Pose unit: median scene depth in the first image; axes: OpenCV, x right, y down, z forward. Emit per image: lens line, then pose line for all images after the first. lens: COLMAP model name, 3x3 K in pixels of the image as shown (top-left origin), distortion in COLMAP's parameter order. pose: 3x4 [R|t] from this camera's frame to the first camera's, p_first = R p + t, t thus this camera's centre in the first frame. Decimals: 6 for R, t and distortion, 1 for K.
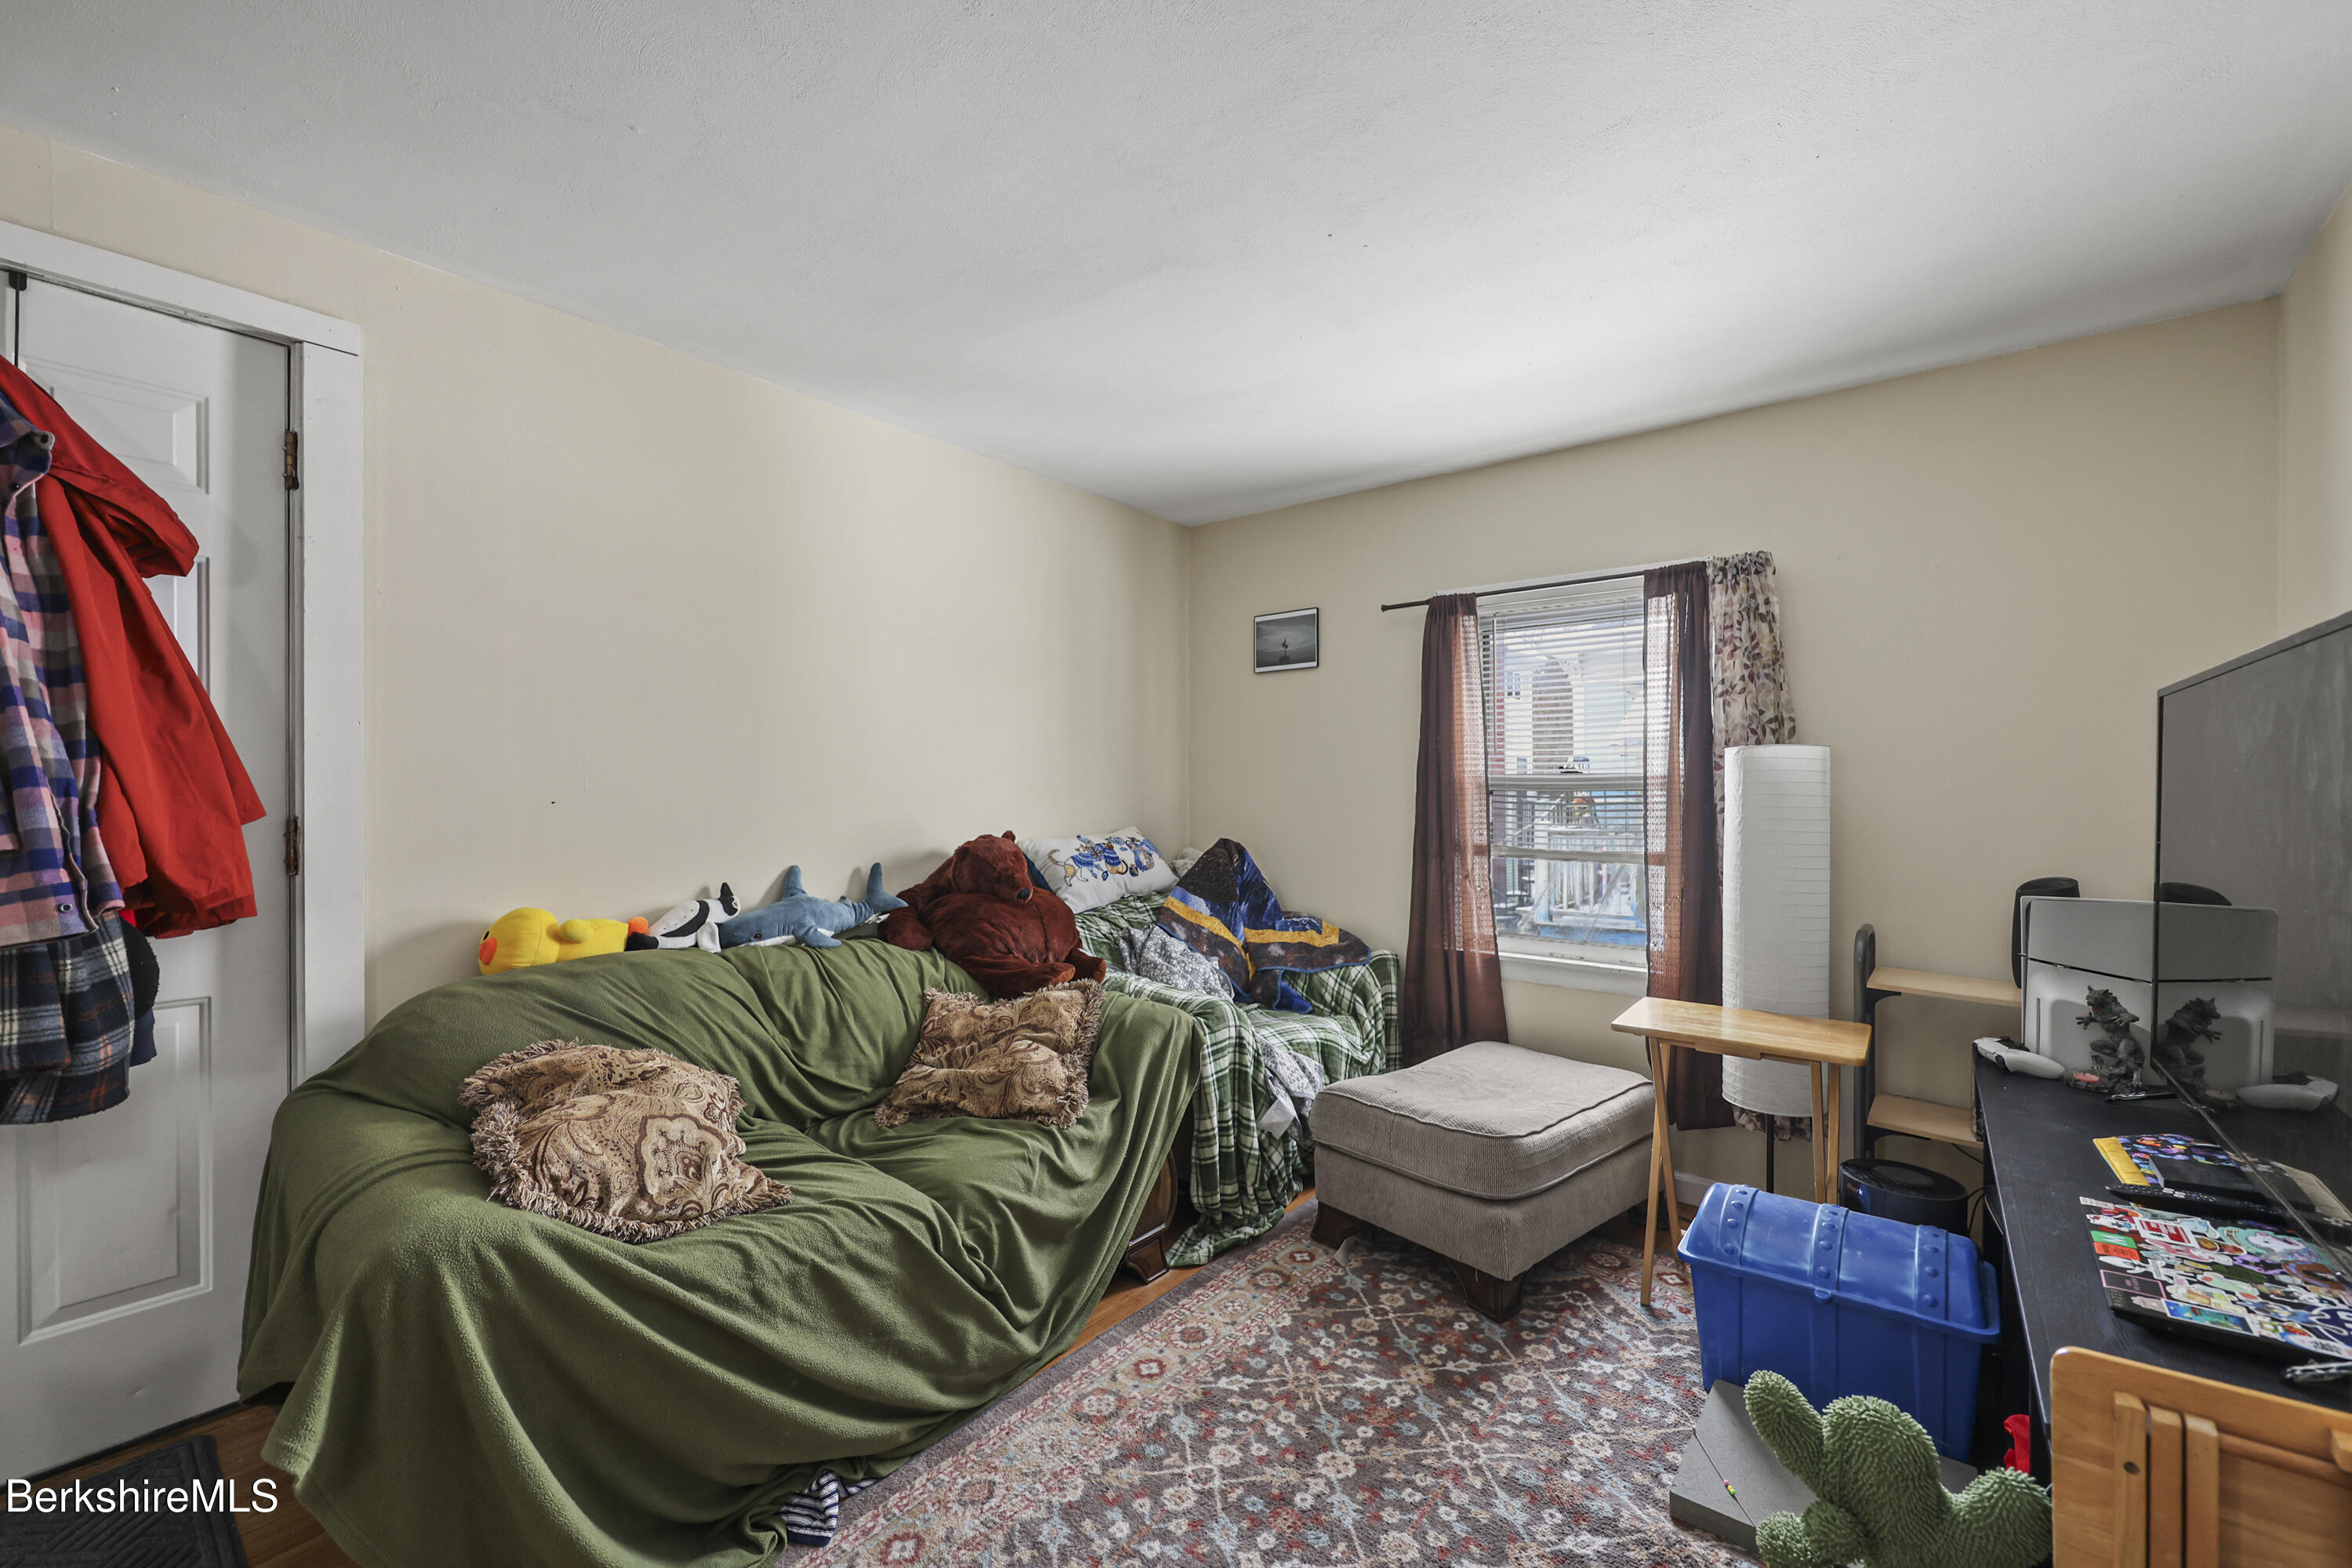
lens RADIAL K [[949.4, 0, 1186.0], [0, 949.4, 797.4], [0, 0, 1]] dist [0.000074, -0.000062]
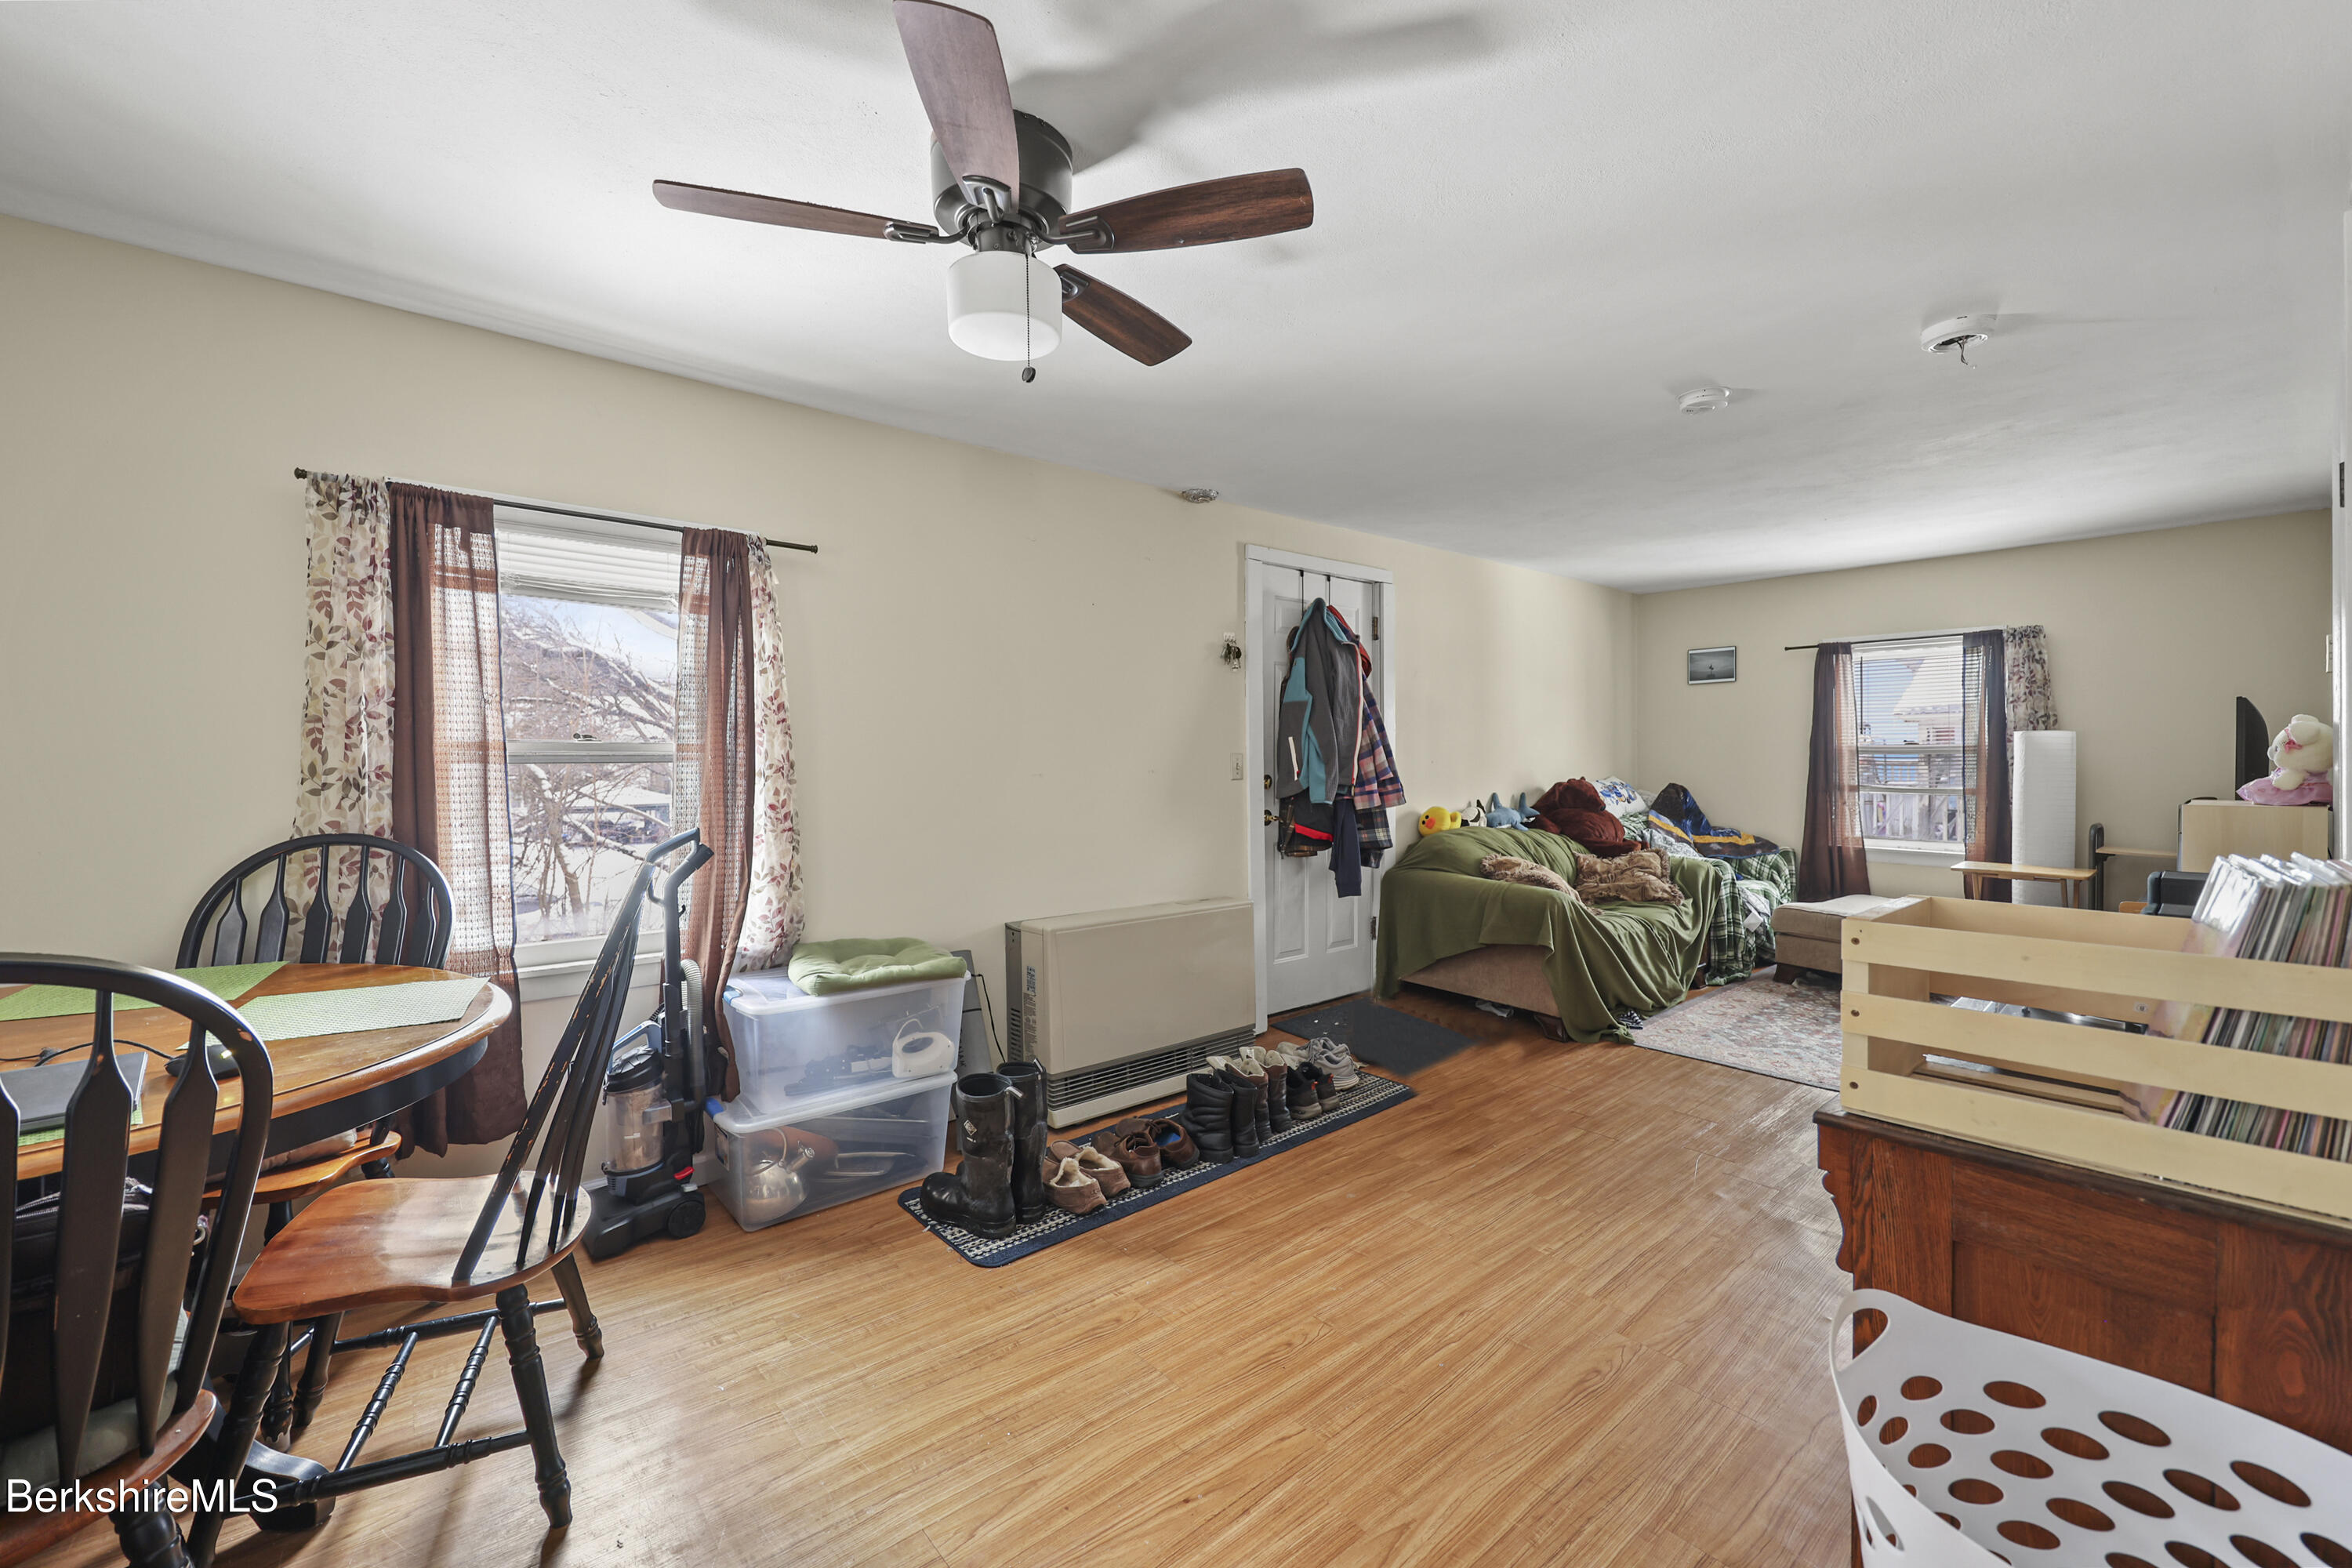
lens RADIAL K [[949.4, 0, 1184.2], [0, 949.4, 769.3], [0, 0, 1]] dist [0.000074, -0.000062]
pose [[0.981860, -0.001901, -0.189595, -0.660020], [0.003700, 0.999951, 0.009134, 0.000103], [0.189569, -0.009670, 0.981820, -1.108646]]
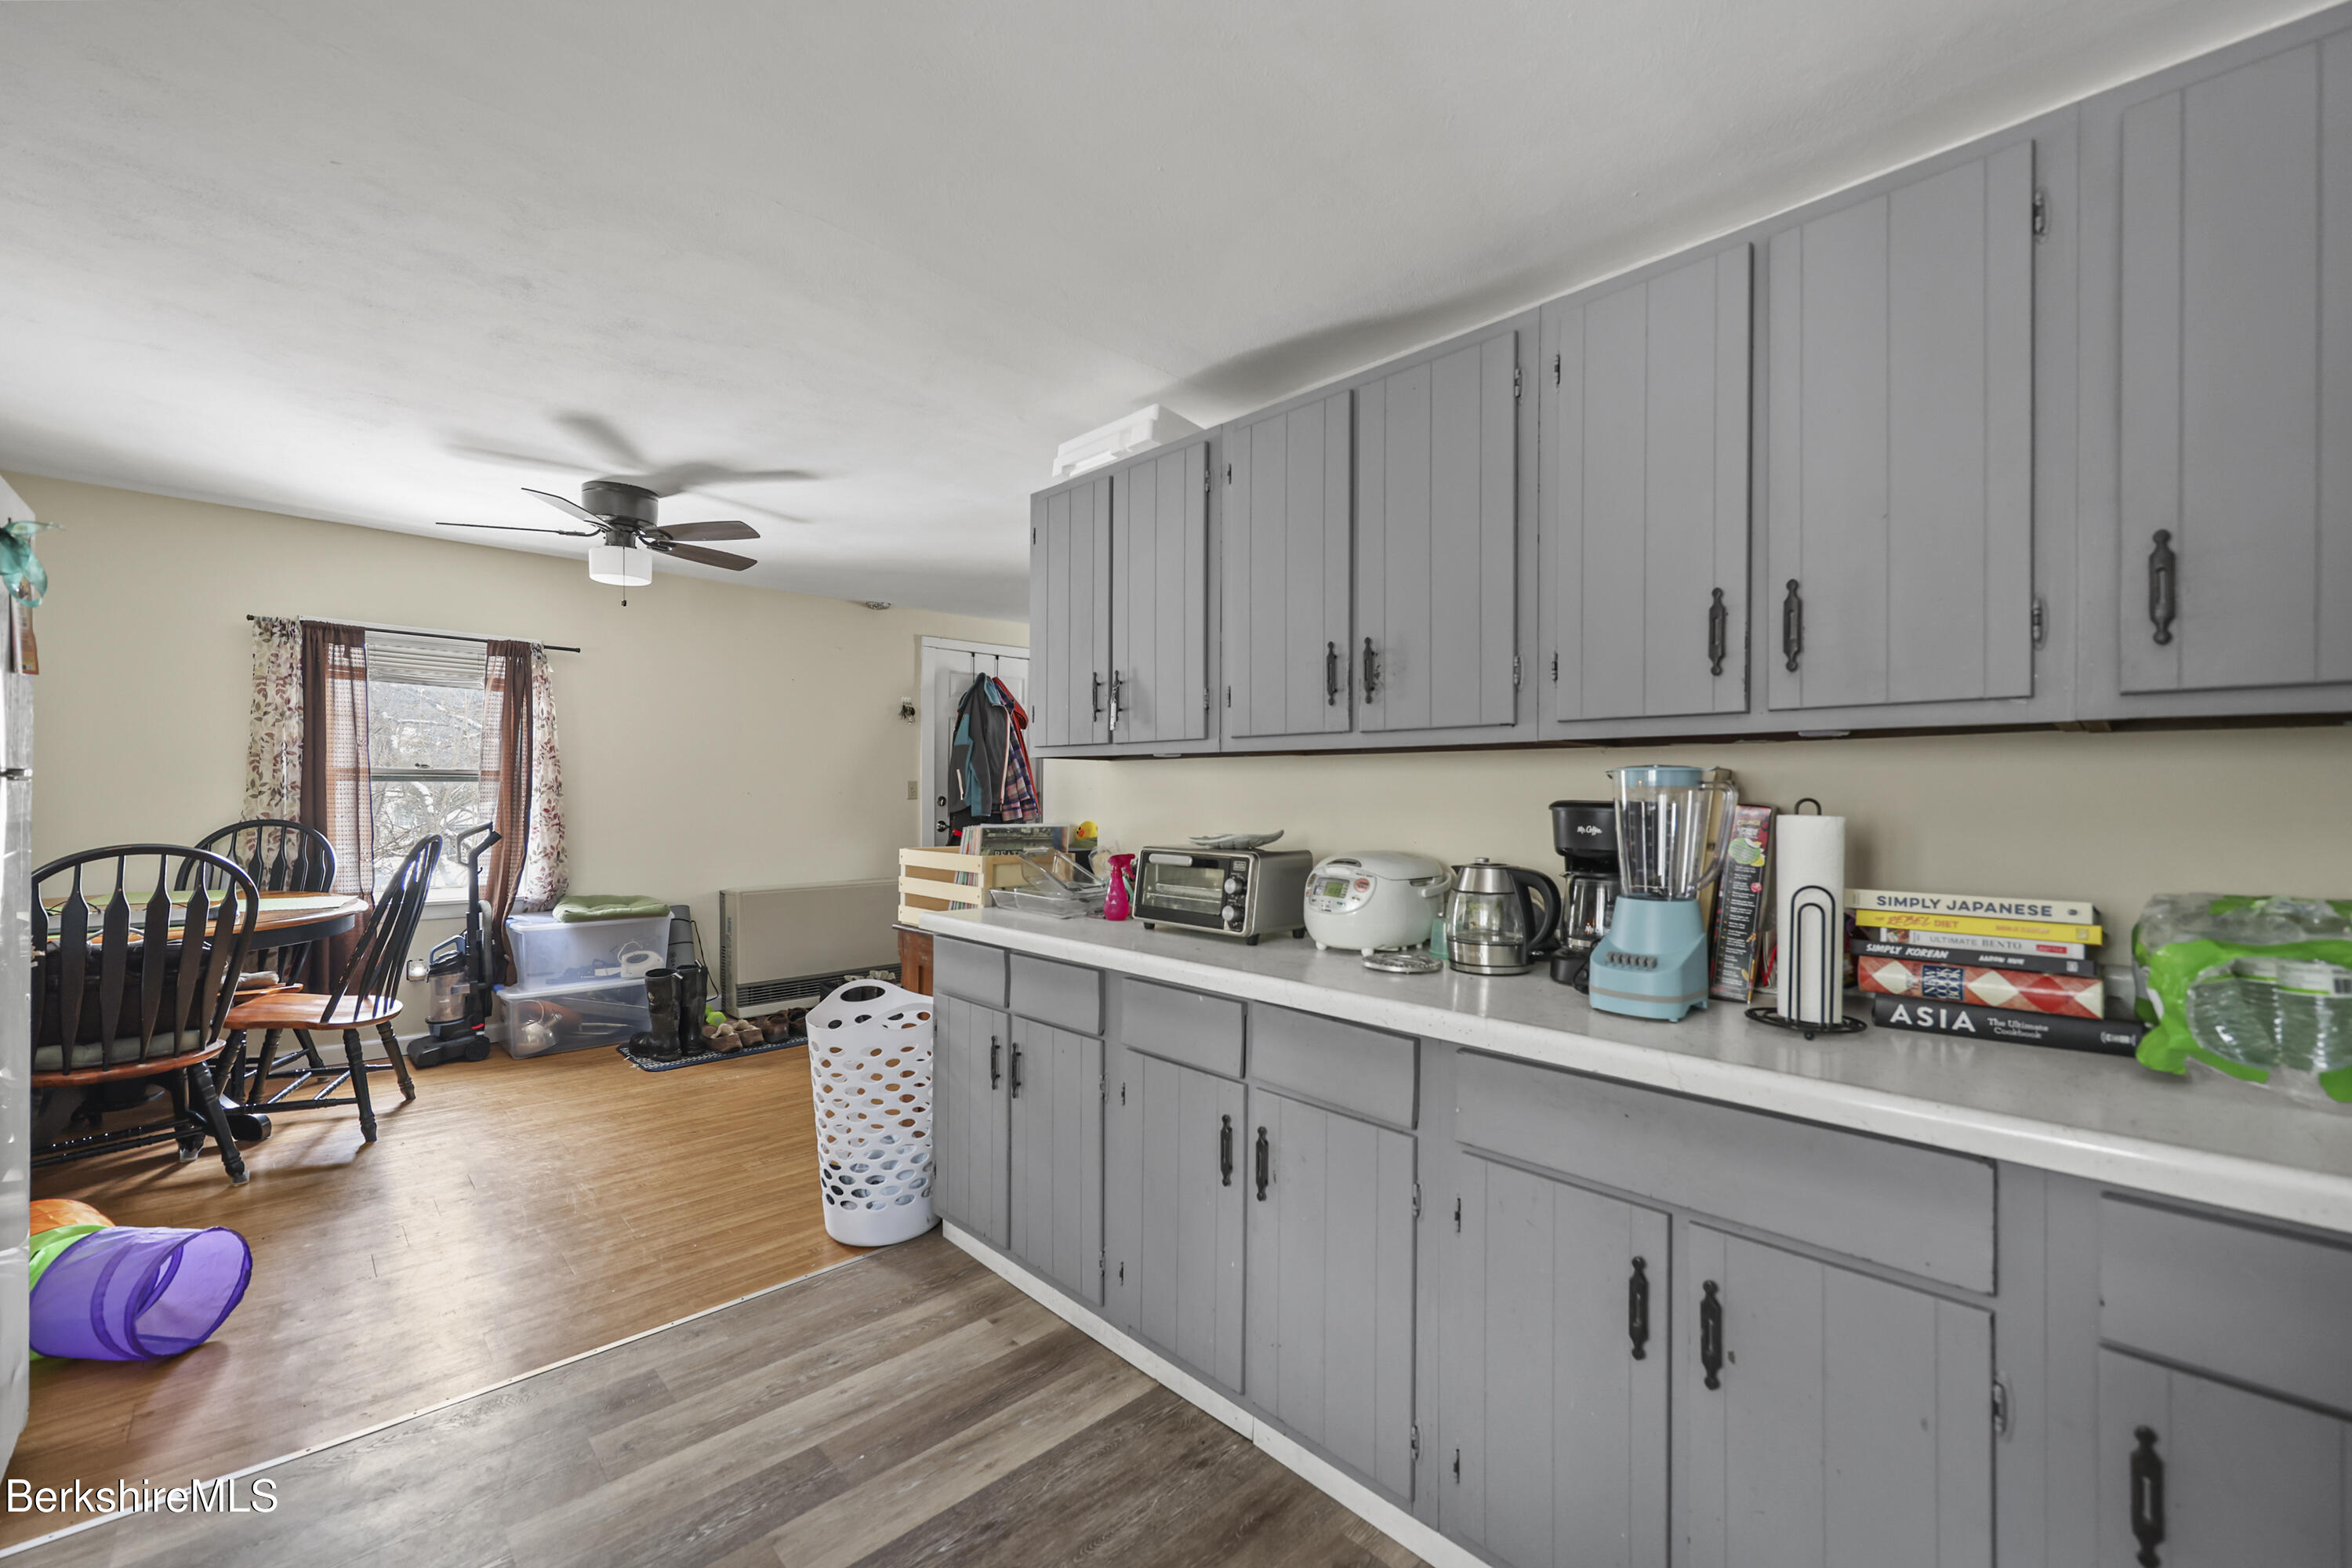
lens RADIAL K [[949.4, 0, 1177.4], [0, 949.4, 788.5], [0, 0, 1]] dist [0.000074, -0.000062]
pose [[0.992487, 0.009872, -0.121952, 0.073710], [-0.009715, 0.999951, 0.001879, -0.003579], [0.121965, -0.000680, 0.992534, -1.757980]]
